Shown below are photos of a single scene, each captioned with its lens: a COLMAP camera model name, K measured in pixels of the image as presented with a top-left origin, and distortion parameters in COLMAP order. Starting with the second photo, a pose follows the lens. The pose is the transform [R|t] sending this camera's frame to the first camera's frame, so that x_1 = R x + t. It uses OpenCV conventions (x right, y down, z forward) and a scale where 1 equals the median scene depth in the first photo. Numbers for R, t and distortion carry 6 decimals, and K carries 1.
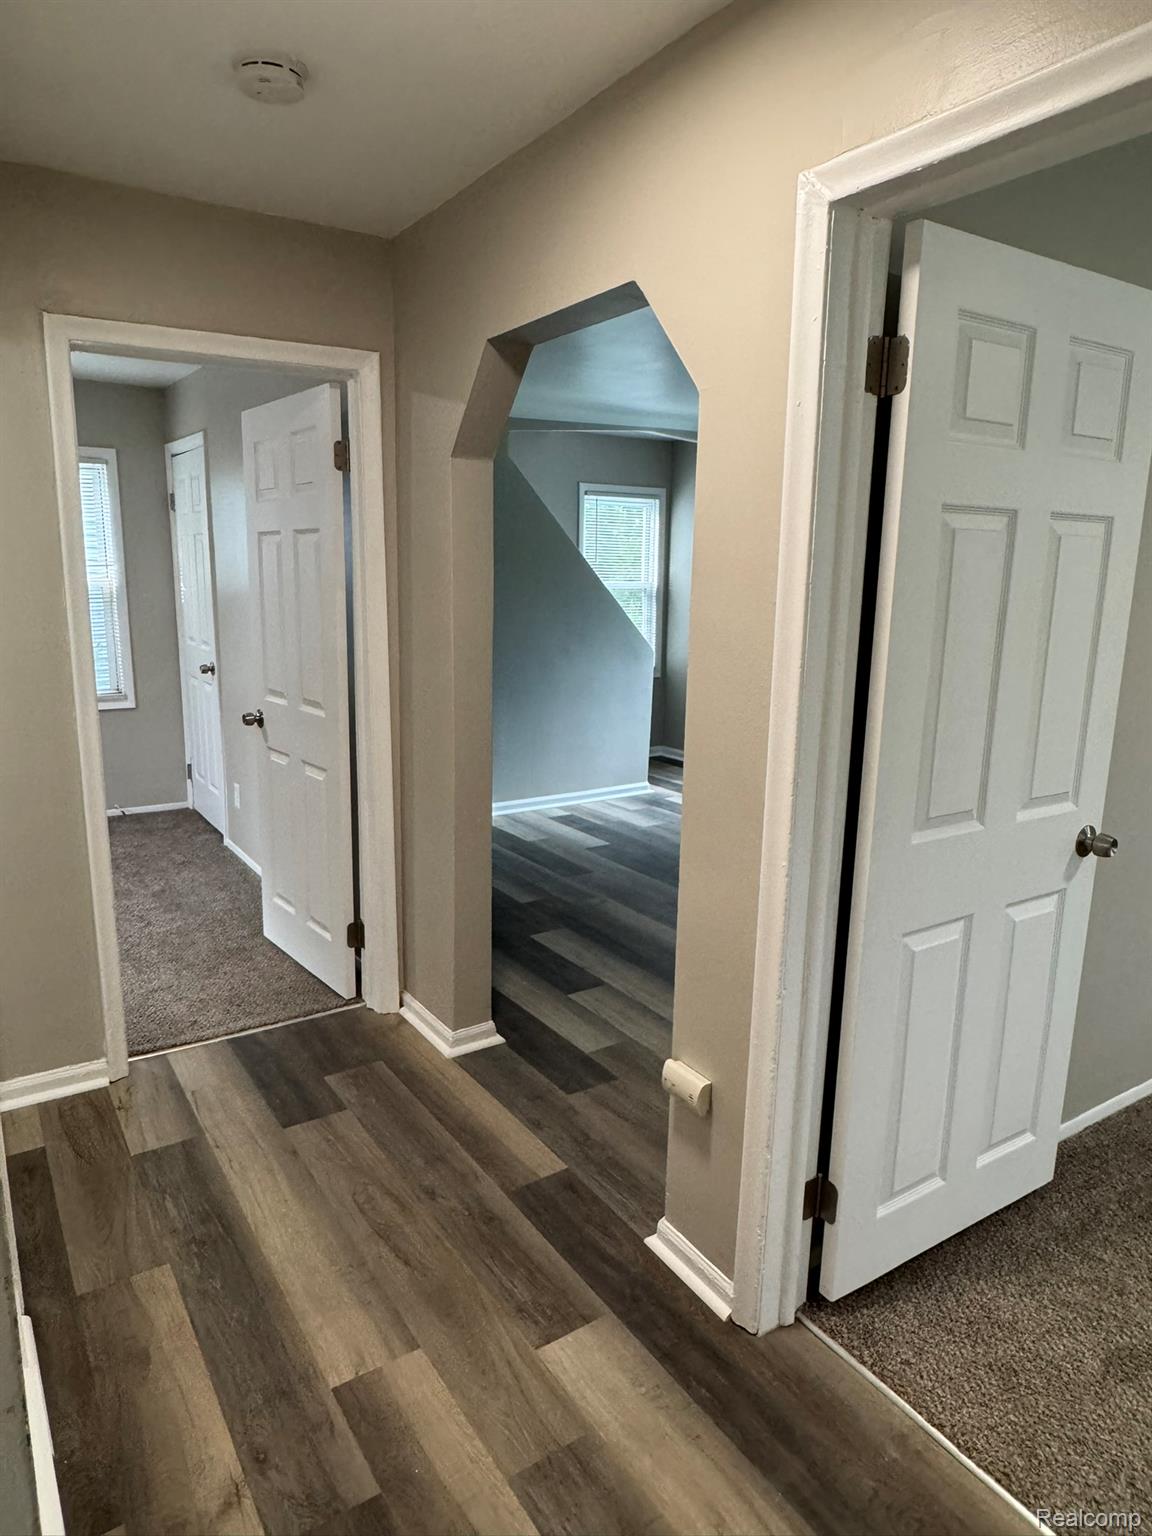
lens RADIAL K [[981.0, 0, 566.6], [0, 981.0, 759.6], [0, 0, 1]] dist [-0.019803, 0.006803]
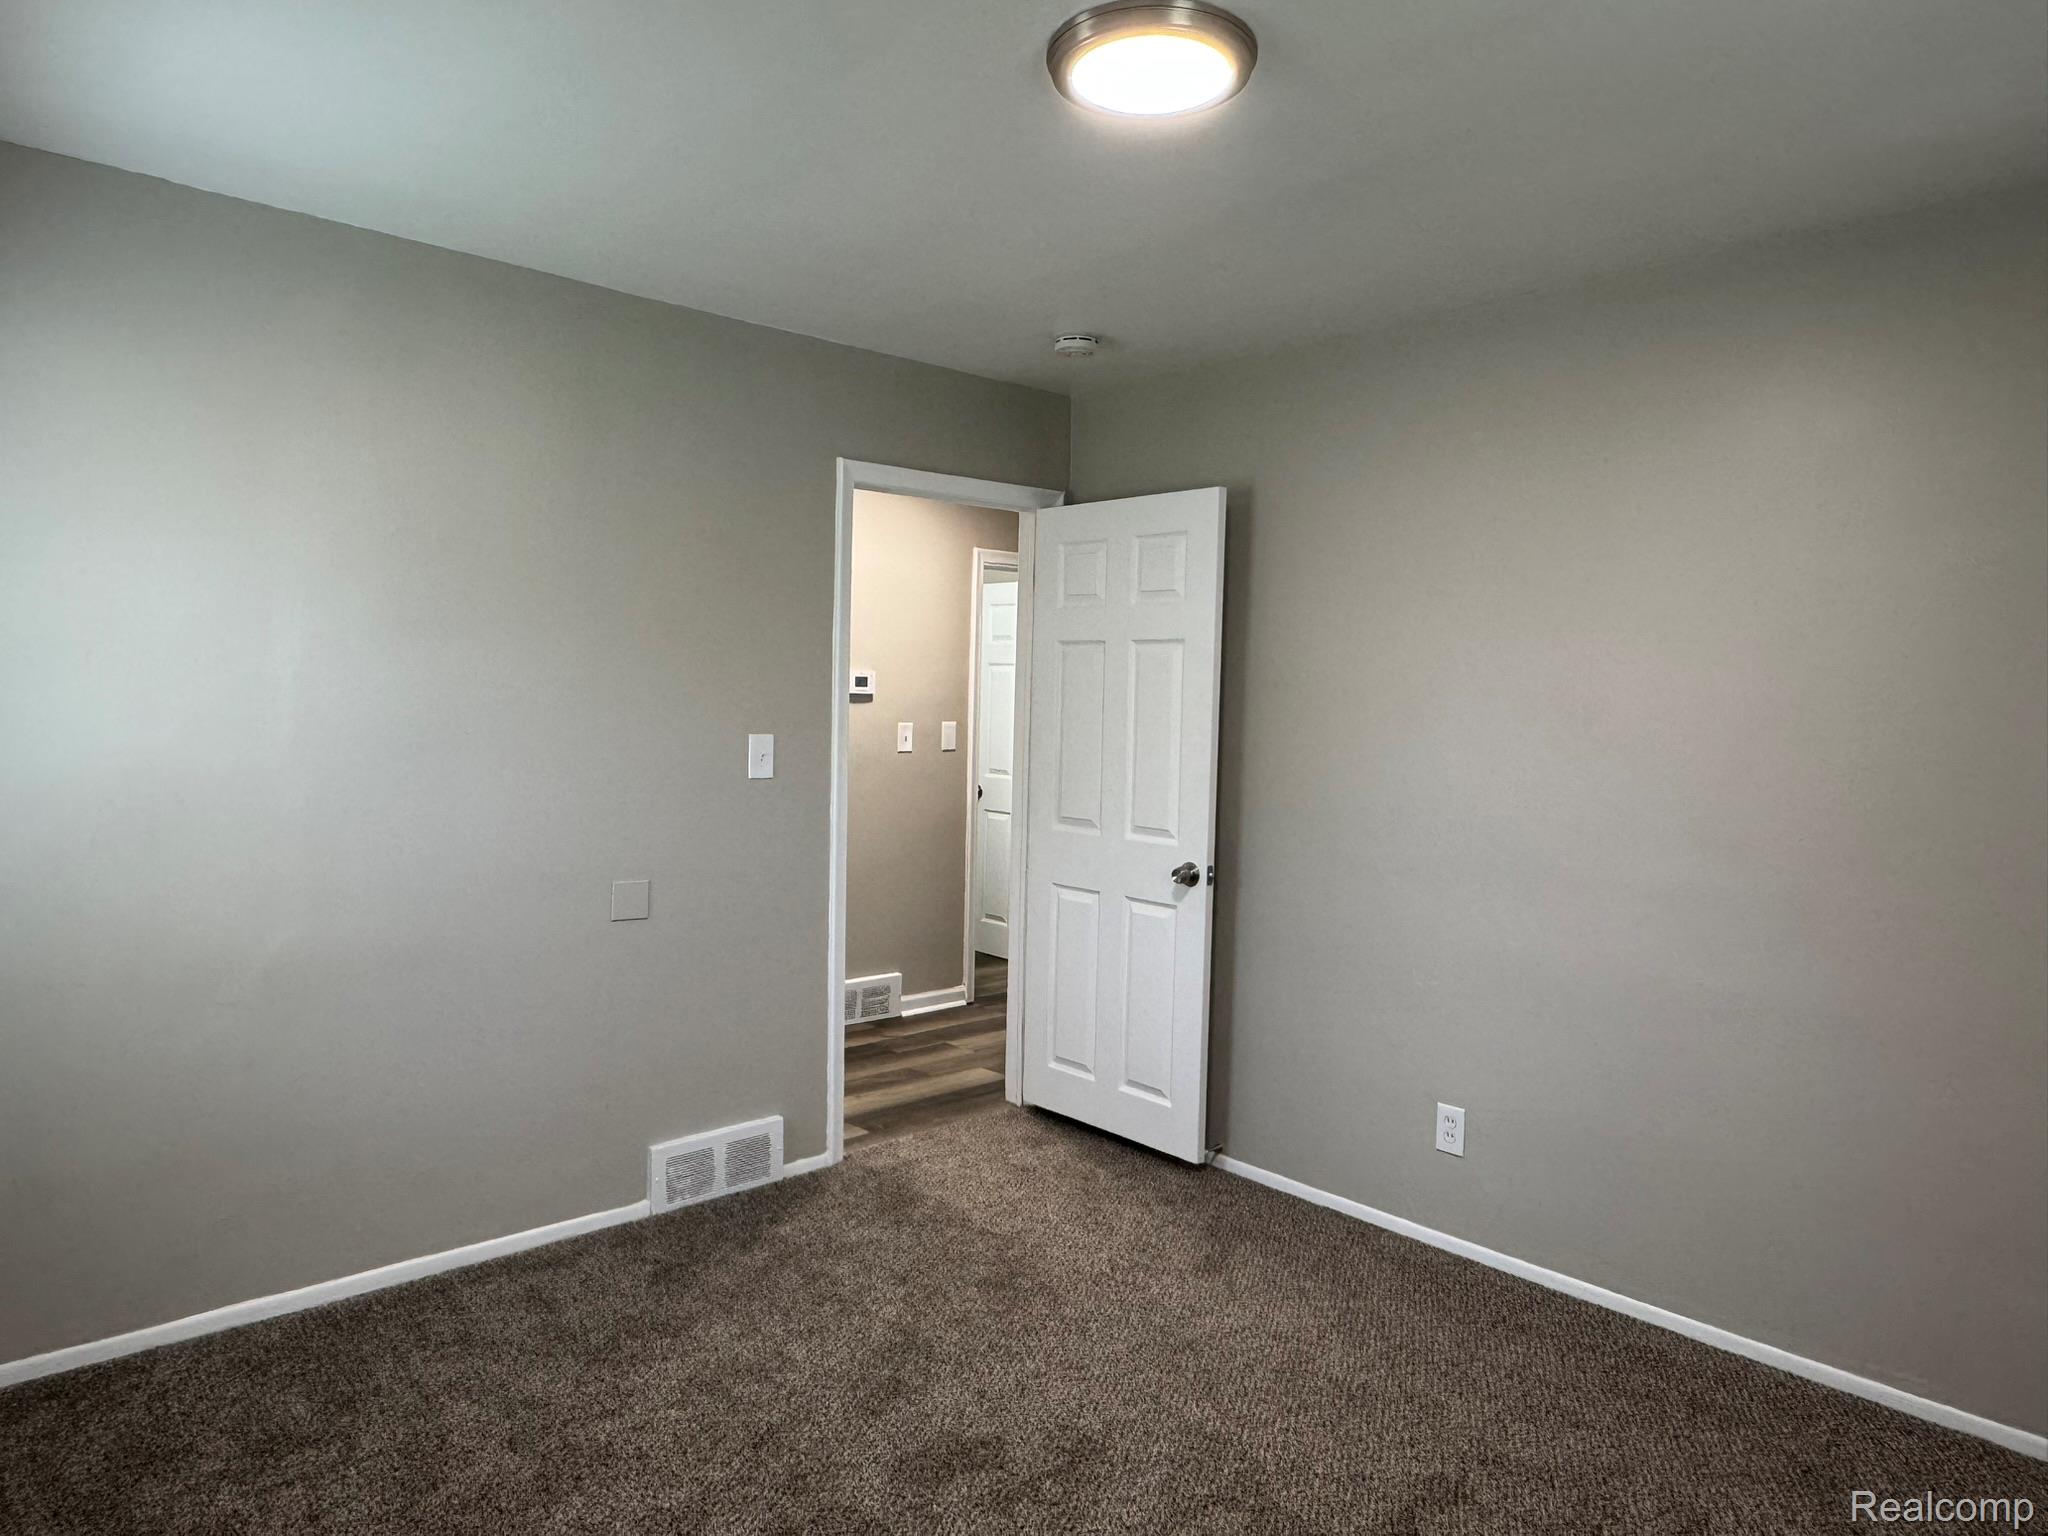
lens RADIAL K [[1308.0, 0, 1024.2], [0, 1308.0, 770.0], [0, 0, 1]] dist [-0.019803, 0.006803]
pose [[0.165173, 0.047712, -0.985110, 2.724597], [-0.211376, 0.977333, 0.011895, -0.035887], [0.963347, 0.206264, 0.171514, 0.537329]]
